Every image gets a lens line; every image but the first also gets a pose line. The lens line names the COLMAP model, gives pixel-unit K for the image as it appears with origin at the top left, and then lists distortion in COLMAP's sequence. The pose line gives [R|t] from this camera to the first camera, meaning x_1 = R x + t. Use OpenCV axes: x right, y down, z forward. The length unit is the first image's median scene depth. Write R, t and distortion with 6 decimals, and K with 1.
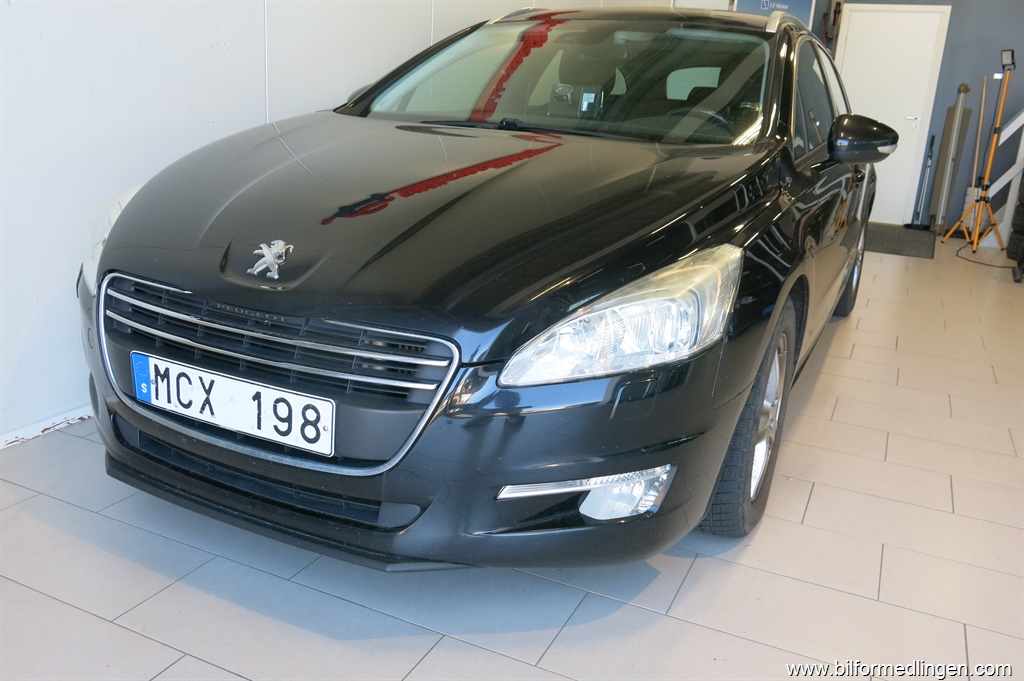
lens RADIAL K [[838.3, 0, 512.0], [0, 838.3, 340.5], [0, 0, 1]] dist [-0.006427, -0.001213]
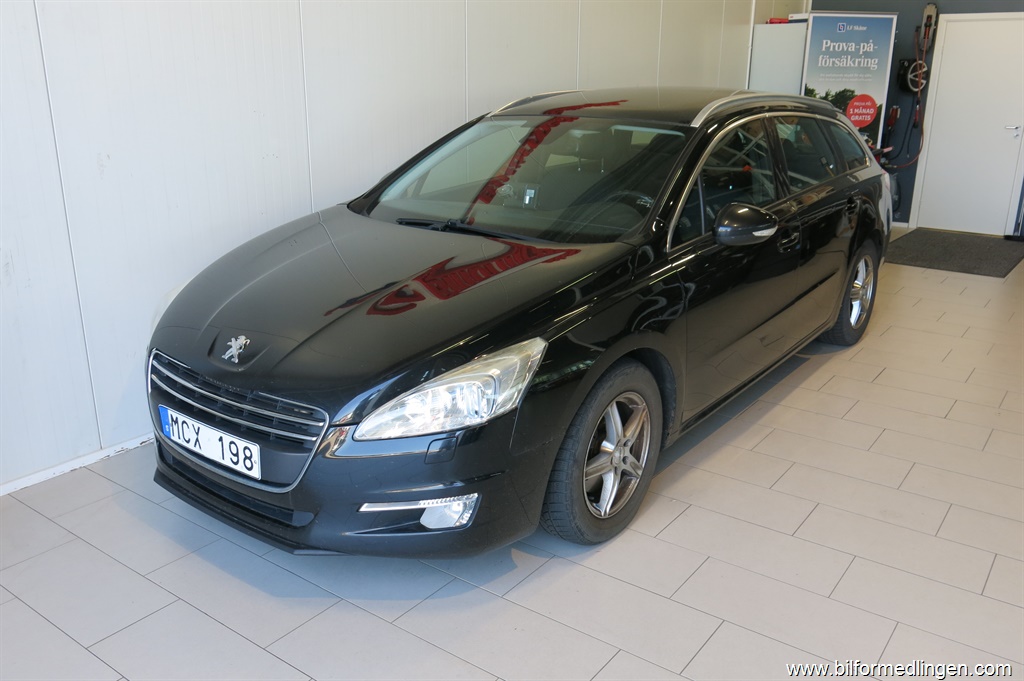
lens RADIAL K [[838.3, 0, 512.0], [0, 838.3, 340.5], [0, 0, 1]] dist [-0.006427, -0.001213]
pose [[0.979484, 0.007447, -0.201385, 0.531051], [-0.004772, 0.999894, 0.013764, -0.138586], [0.201466, -0.012520, 0.979416, -0.418529]]
